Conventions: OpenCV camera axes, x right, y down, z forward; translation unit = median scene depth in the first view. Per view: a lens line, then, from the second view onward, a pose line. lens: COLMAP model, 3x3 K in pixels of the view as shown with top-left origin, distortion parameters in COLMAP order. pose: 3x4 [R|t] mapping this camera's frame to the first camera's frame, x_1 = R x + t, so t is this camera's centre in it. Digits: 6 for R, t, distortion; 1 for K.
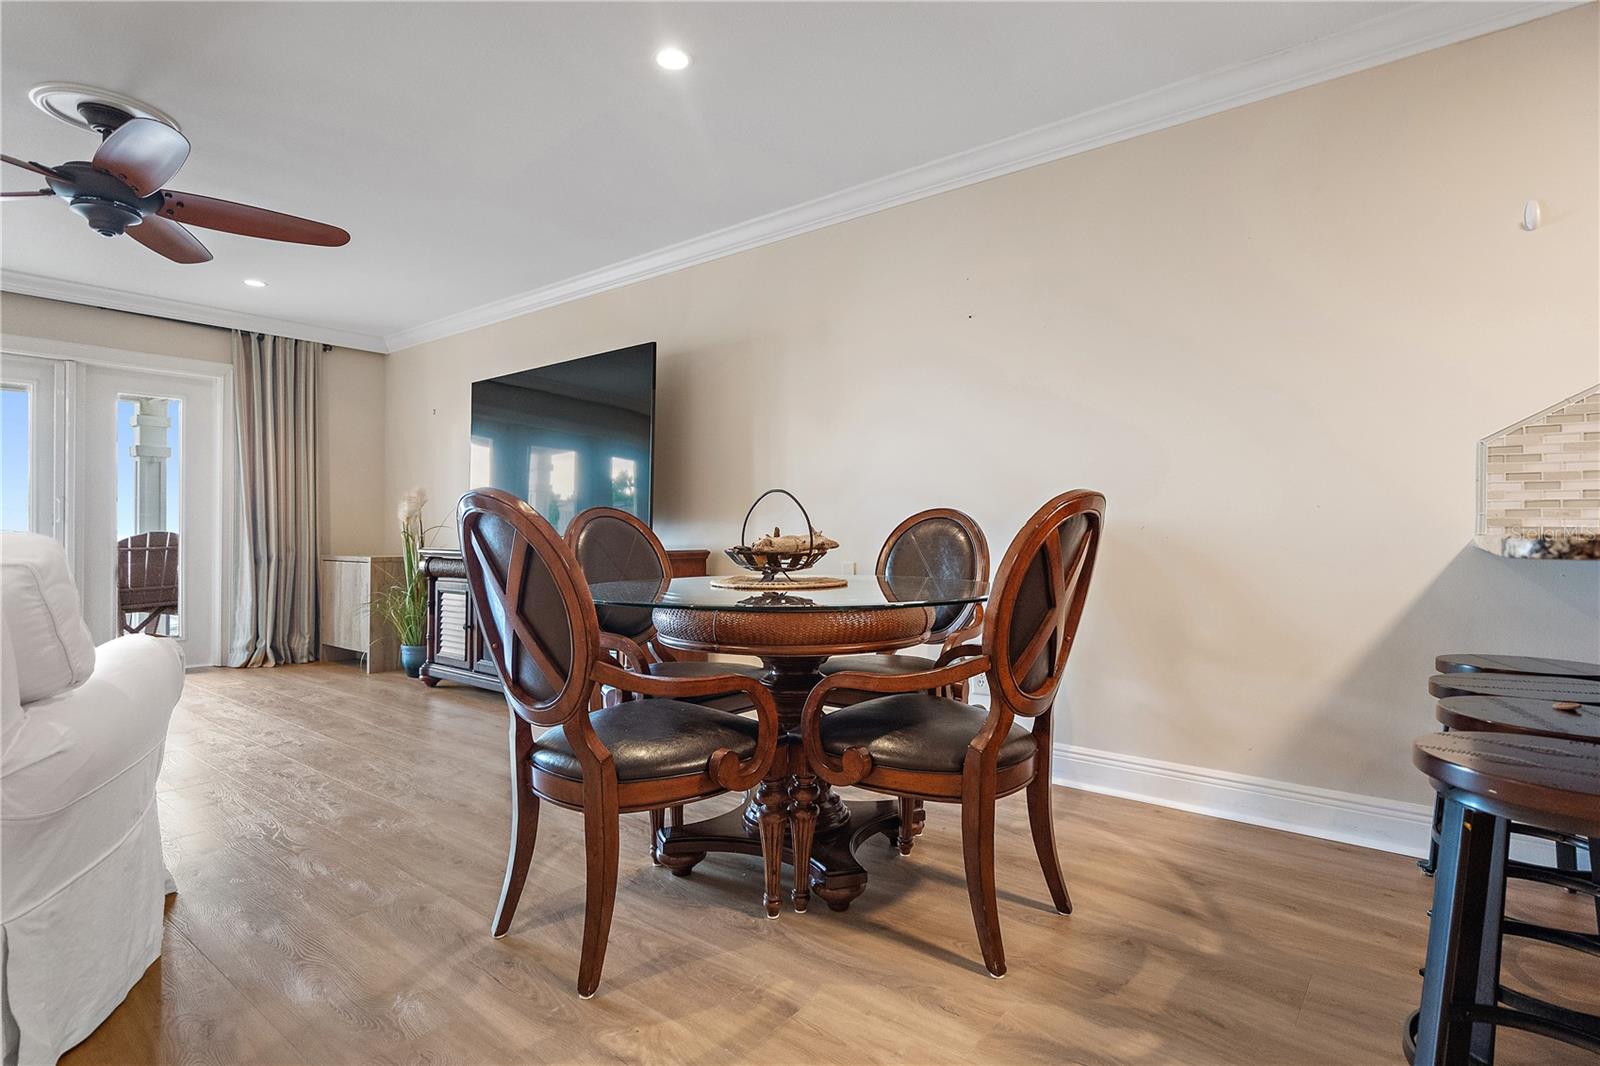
lens RADIAL K [[804.9, 0, 800.0], [0, 804.9, 533.0], [0, 0, 1]] dist [0.001467, 0.000403]
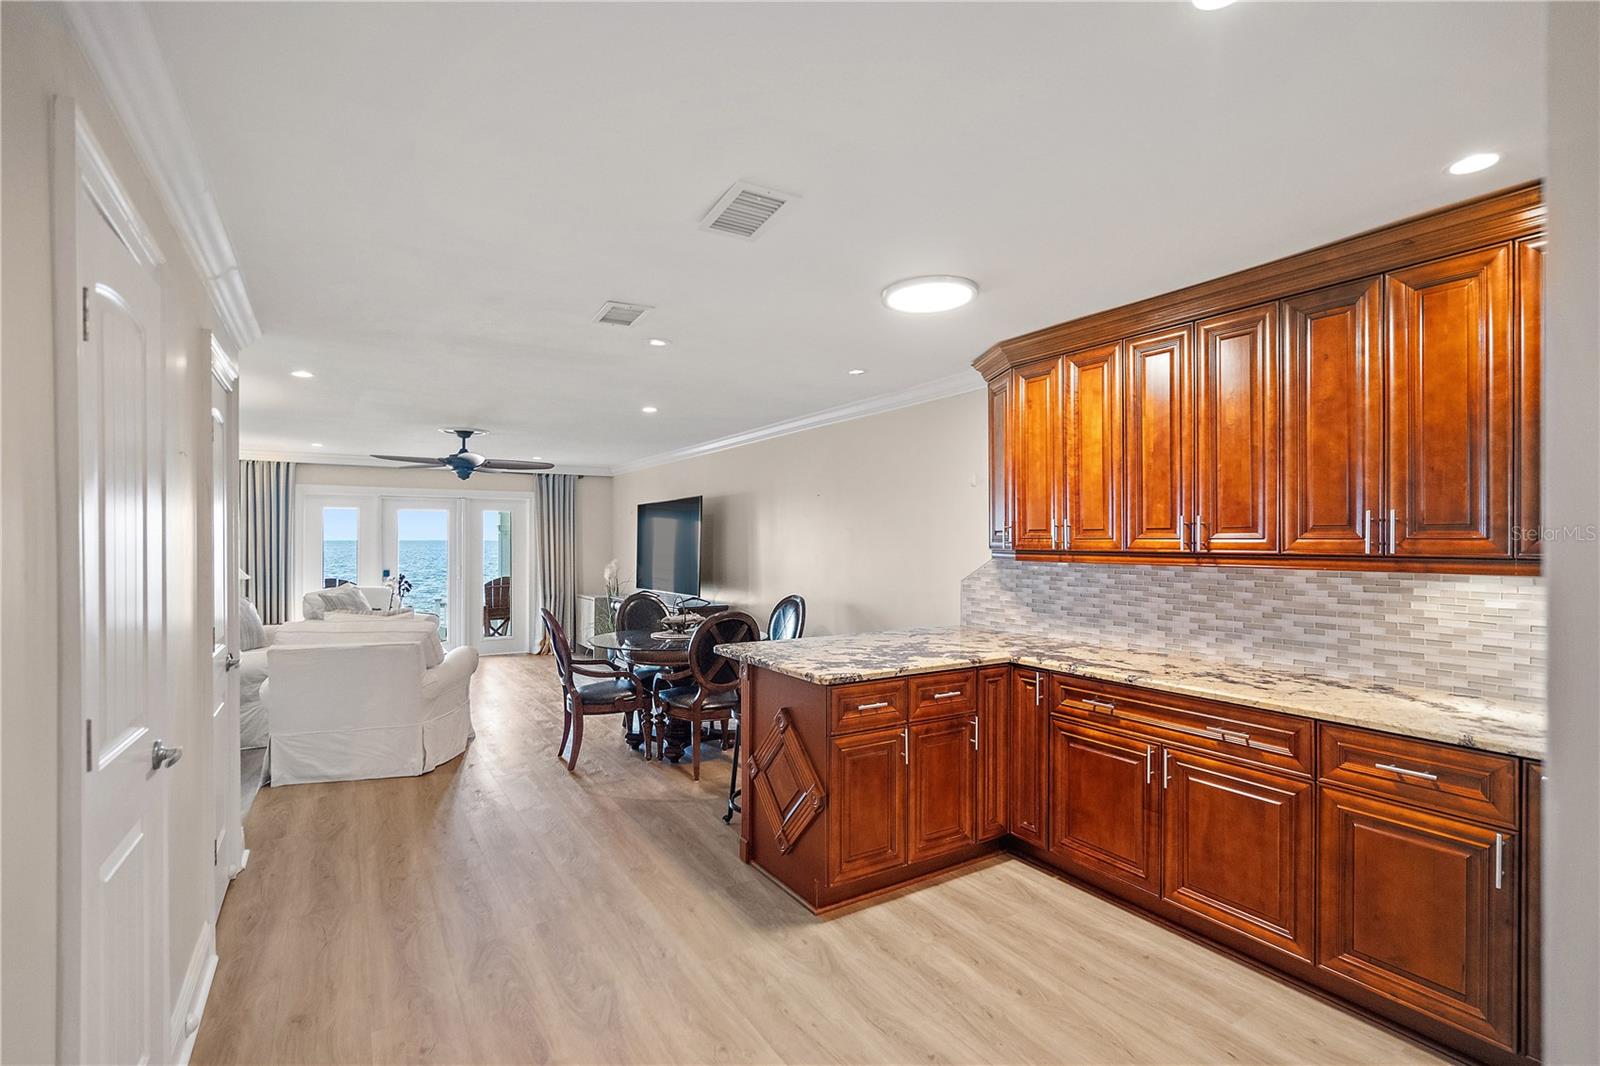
lens RADIAL K [[732.3, 0, 800.0], [0, 732.3, 533.0], [0, 0, 1]] dist [0.000237, 0.000073]
pose [[0.944978, -0.006618, -0.327066, 0.437510], [0.001825, 0.999886, -0.014958, -0.087994], [0.327127, 0.013538, 0.944883, -0.405715]]
